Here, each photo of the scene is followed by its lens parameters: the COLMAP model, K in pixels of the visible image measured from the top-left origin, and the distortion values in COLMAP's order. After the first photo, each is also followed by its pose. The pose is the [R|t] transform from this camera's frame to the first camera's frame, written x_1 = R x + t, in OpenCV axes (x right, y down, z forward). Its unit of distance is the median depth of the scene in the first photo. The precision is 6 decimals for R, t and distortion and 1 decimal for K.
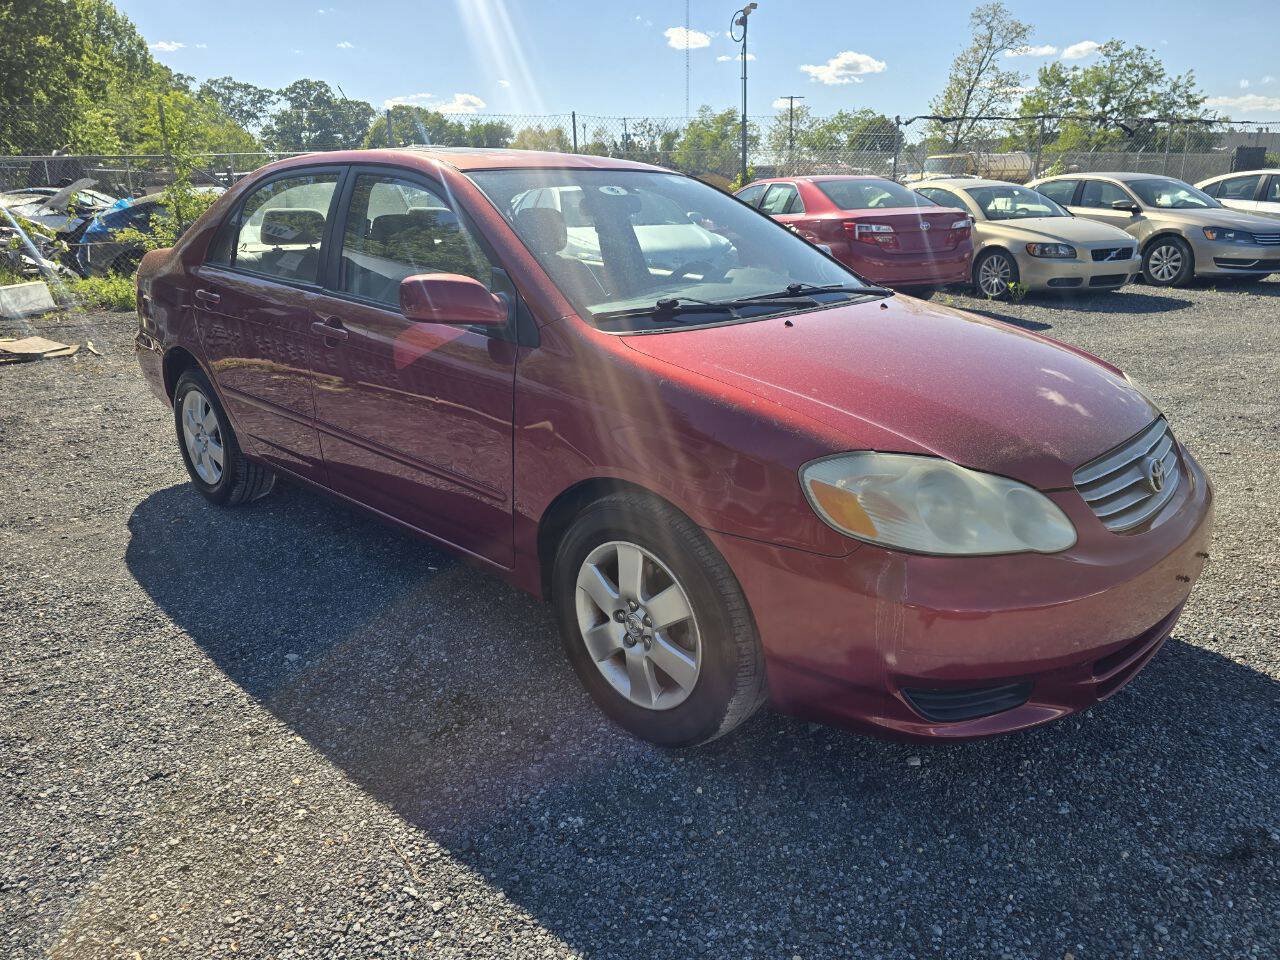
lens RADIAL K [[850.5, 0, 635.1], [0, 850.5, 465.2], [0, 0, 1]] dist [0.056505, -0.051862]
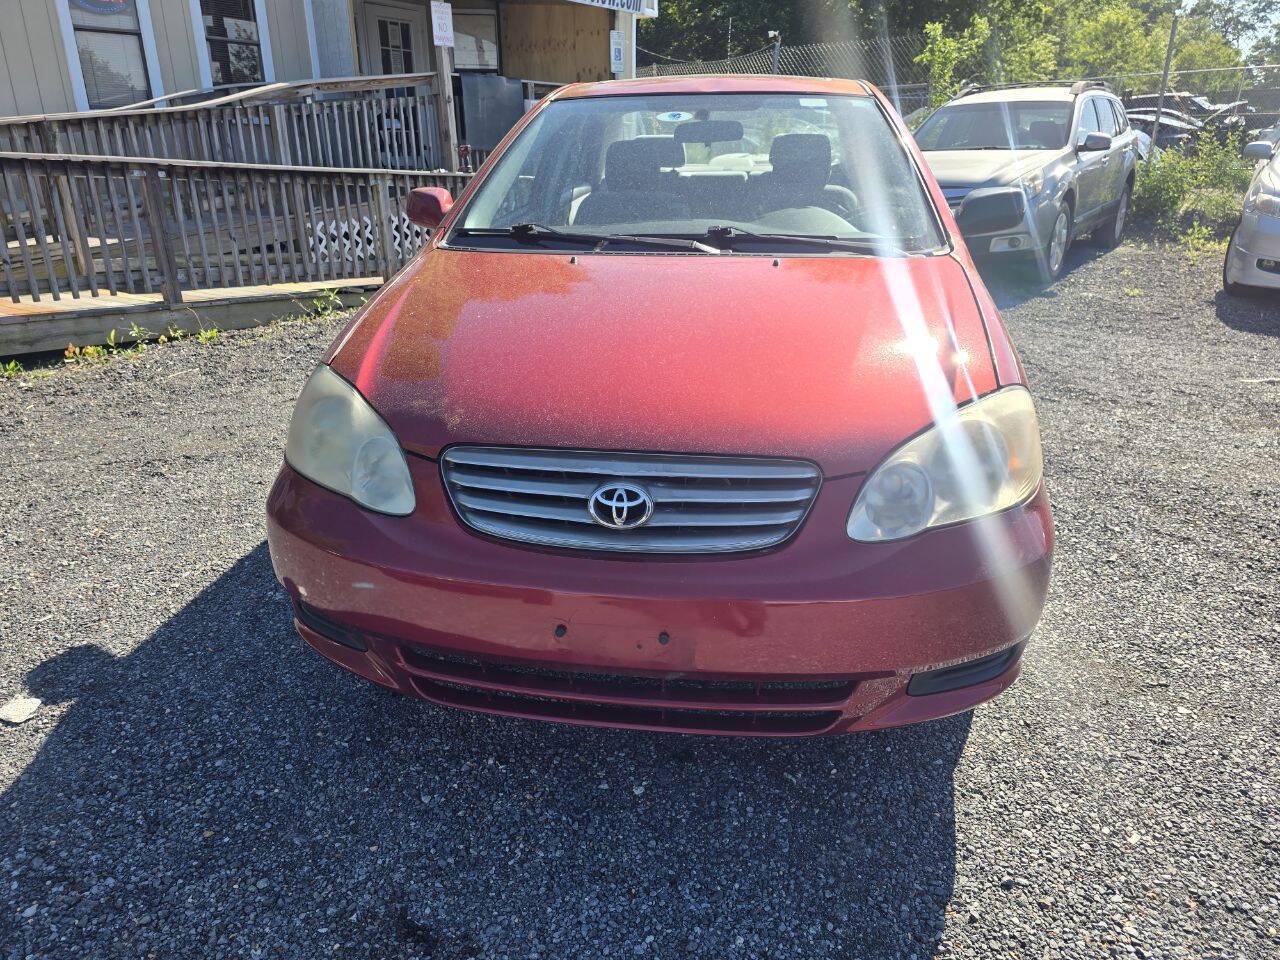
lens RADIAL K [[850.5, 0, 635.1], [0, 850.5, 465.2], [0, 0, 1]] dist [0.056505, -0.051862]
pose [[0.592159, 0.293943, -0.750297, 0.889719], [-0.234995, 0.953616, 0.188131, -0.126839], [0.770795, 0.064912, 0.633768, 0.406354]]
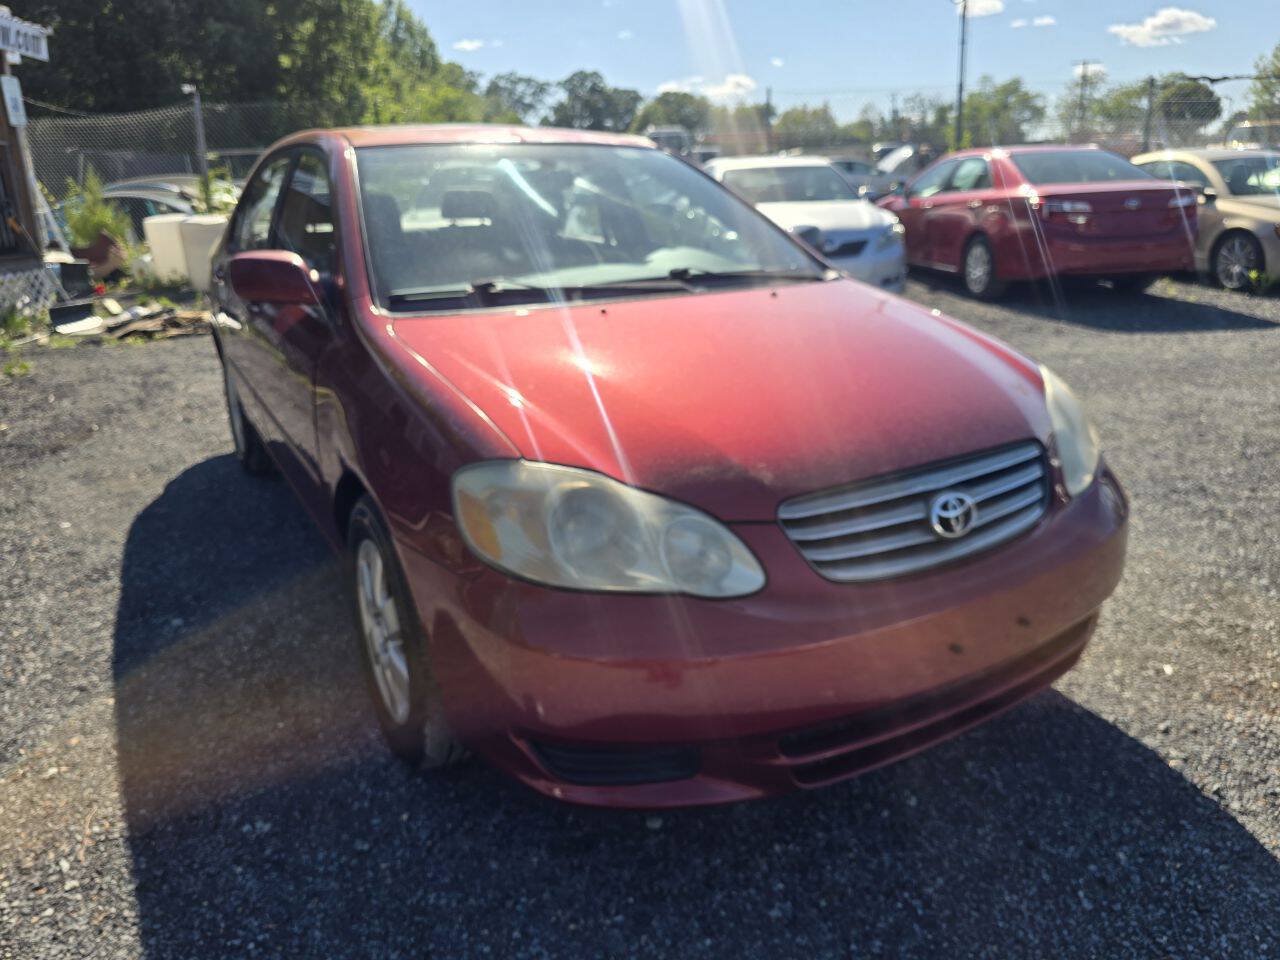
lens RADIAL K [[861.7, 0, 635.7], [0, 861.7, 475.0], [0, 0, 1]] dist [0.058006, -0.060000]
pose [[0.965290, 0.068663, -0.251993, 0.402856], [-0.062632, 0.997527, 0.031884, -0.024551], [0.253560, -0.014995, 0.967204, 0.122832]]
